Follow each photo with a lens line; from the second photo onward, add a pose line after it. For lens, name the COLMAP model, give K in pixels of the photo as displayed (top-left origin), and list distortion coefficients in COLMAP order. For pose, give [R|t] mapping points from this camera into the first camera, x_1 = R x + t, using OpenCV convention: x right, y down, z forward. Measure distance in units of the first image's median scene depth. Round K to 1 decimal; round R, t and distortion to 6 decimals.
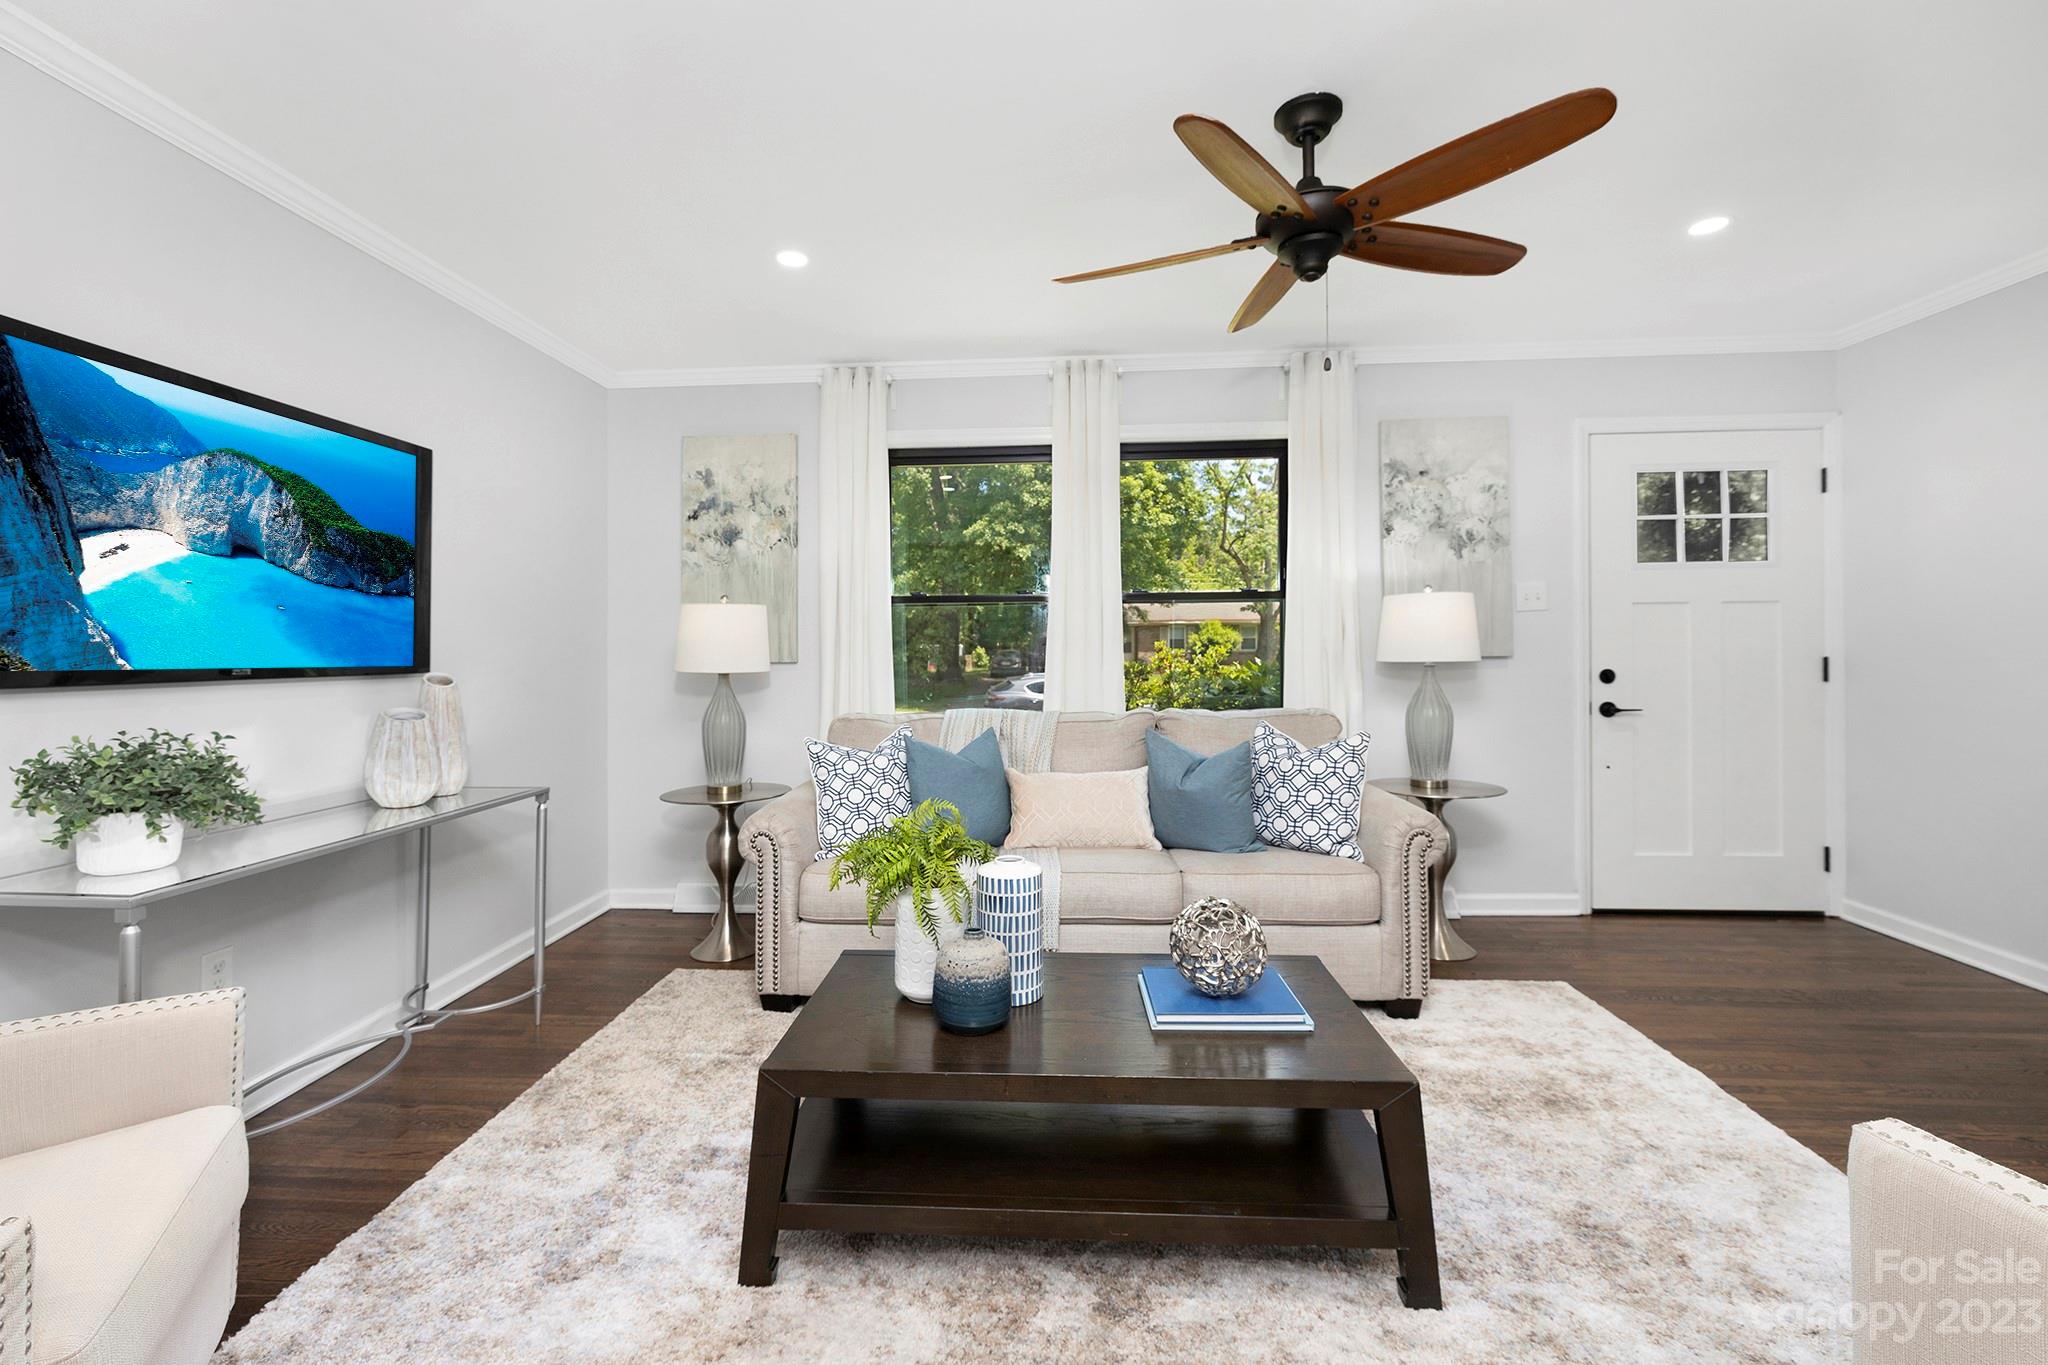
lens RADIAL K [[863.7, 0, 993.5], [0, 863.7, 641.2], [0, 0, 1]] dist [0.011853, 0.000480]
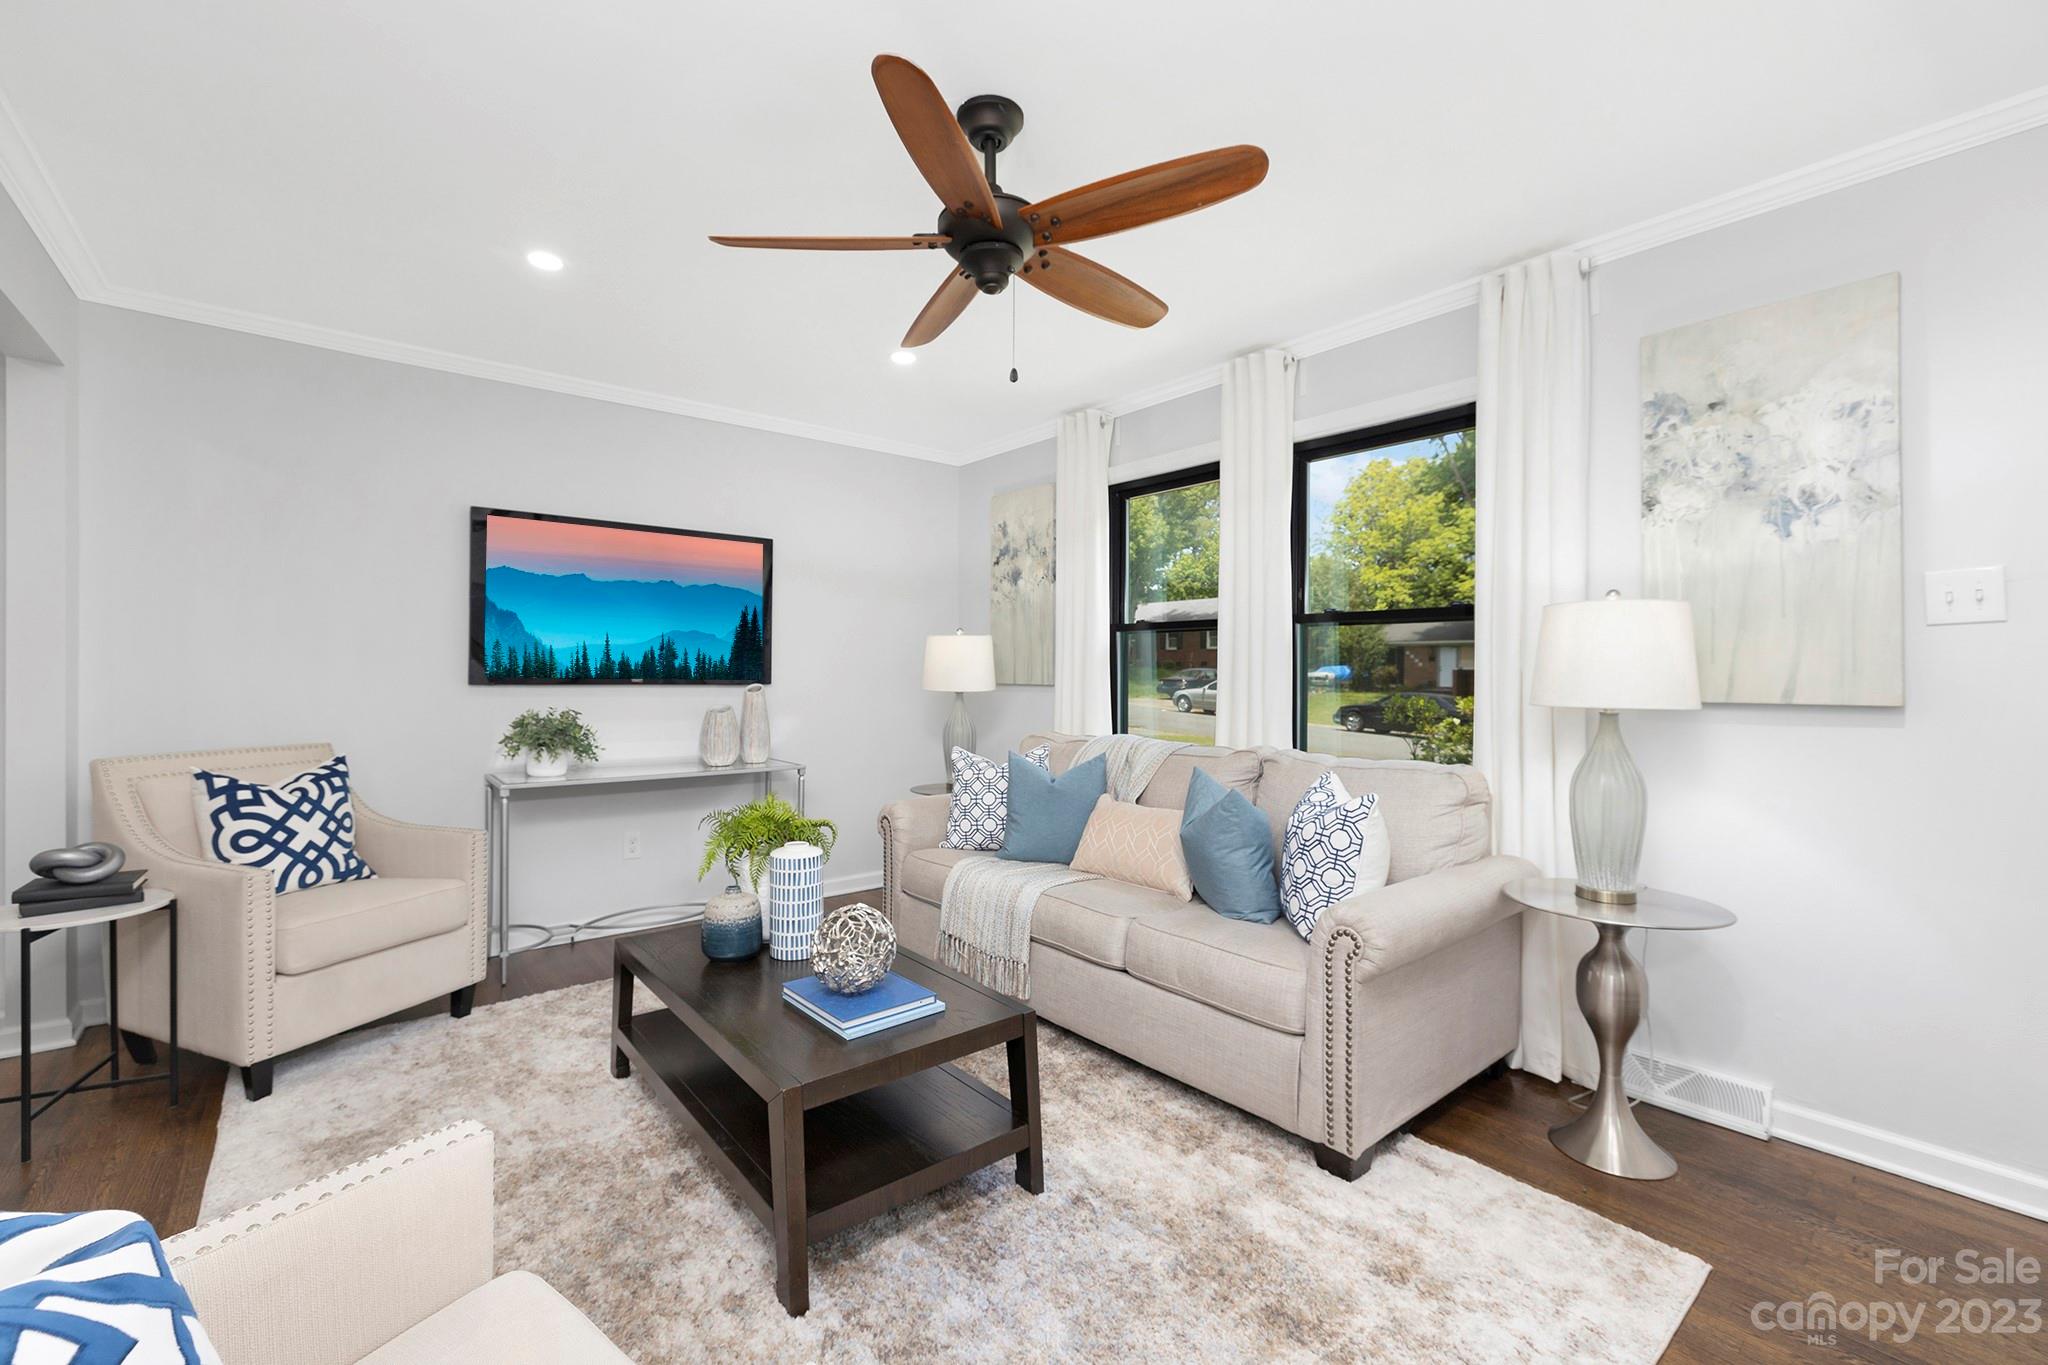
lens RADIAL K [[863.7, 0, 1009.8], [0, 863.7, 669.7], [0, 0, 1]] dist [0.011853, 0.000480]
pose [[0.685157, 0.013631, -0.728268, 0.608240], [-0.011299, 0.999903, 0.008084, -0.004357], [0.728308, 0.002690, 0.685245, 0.205736]]
